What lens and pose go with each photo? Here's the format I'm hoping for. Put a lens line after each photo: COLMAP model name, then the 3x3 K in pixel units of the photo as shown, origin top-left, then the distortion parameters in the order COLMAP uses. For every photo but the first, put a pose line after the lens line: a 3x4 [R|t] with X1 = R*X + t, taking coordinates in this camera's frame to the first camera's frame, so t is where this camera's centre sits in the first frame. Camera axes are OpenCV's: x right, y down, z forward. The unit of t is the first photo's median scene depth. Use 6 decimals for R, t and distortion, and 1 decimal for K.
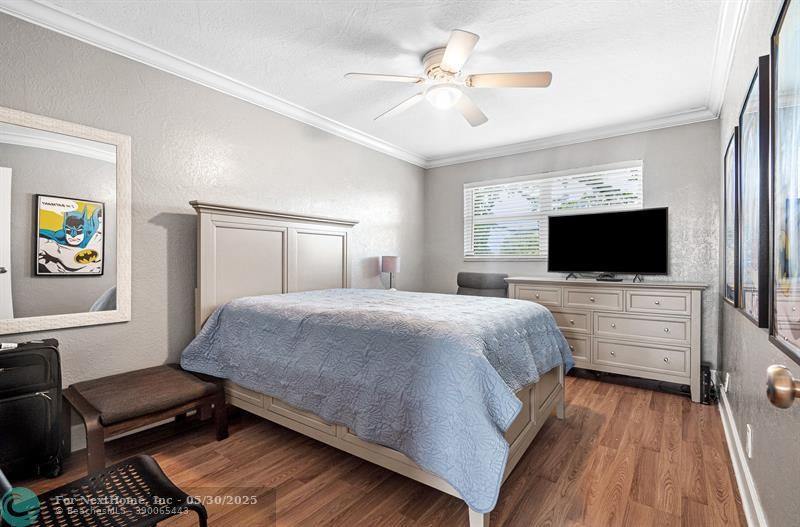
lens RADIAL K [[377.0, 0, 400.0], [0, 377.0, 263.5], [0, 0, 1]] dist [0.001653, 0.000163]
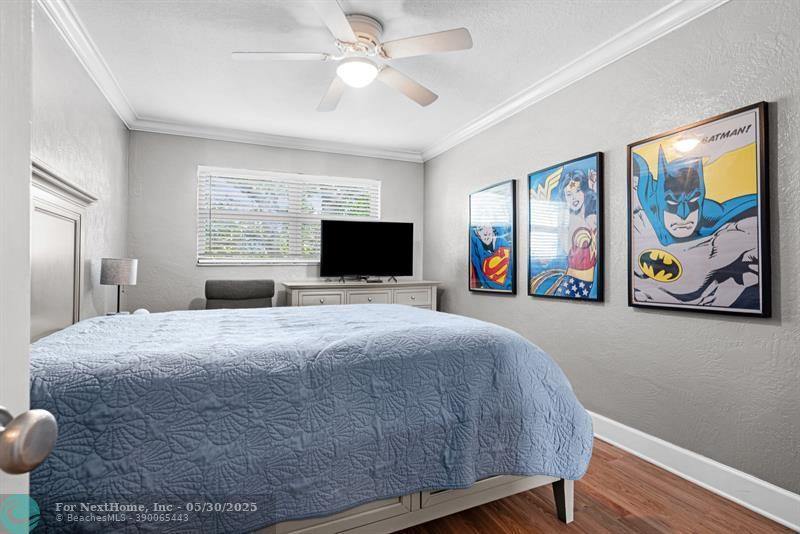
lens RADIAL K [[394.4, 0, 400.0], [0, 394.4, 267.0], [0, 0, 1]] dist [-0.002939, -0.000230]
pose [[0.491035, -0.008561, 0.871098, -0.412894], [0.008594, 0.999951, 0.004983, -0.005622], [-0.871098, 0.005039, 0.491084, 0.316581]]
